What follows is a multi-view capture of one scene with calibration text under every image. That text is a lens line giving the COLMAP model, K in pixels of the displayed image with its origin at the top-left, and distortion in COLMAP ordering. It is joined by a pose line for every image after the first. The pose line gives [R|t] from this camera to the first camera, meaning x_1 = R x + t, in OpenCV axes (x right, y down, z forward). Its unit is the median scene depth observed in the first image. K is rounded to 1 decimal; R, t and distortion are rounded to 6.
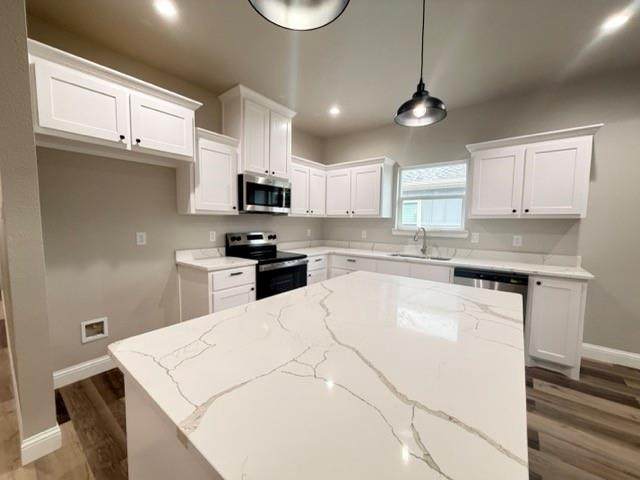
lens RADIAL K [[254.4, 0, 318.8], [0, 254.4, 239.4], [0, 0, 1]] dist [-0.000279, 0.000020]
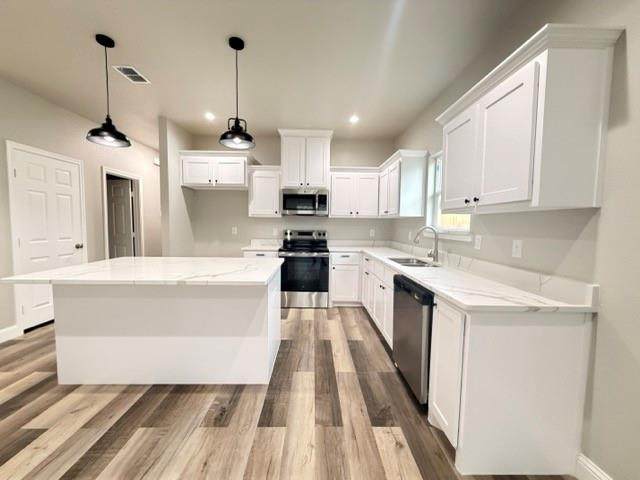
lens RADIAL K [[254.4, 0, 318.8], [0, 254.4, 239.4], [0, 0, 1]] dist [-0.000279, 0.000020]
pose [[0.628321, 0.043493, -0.776737, 0.846965], [-0.058646, 0.998243, 0.008456, 0.005878], [0.775740, 0.040240, 0.629768, 0.224004]]
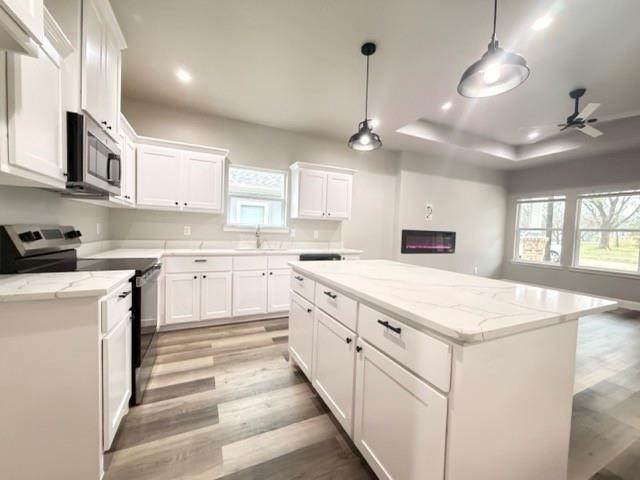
lens RADIAL K [[254.4, 0, 318.8], [0, 254.4, 239.4], [0, 0, 1]] dist [-0.000279, 0.000020]
pose [[0.458520, -0.027935, 0.888245, -0.475119], [0.033379, 0.999342, 0.014198, 0.013300], [-0.888057, 0.023138, 0.459151, 0.269784]]
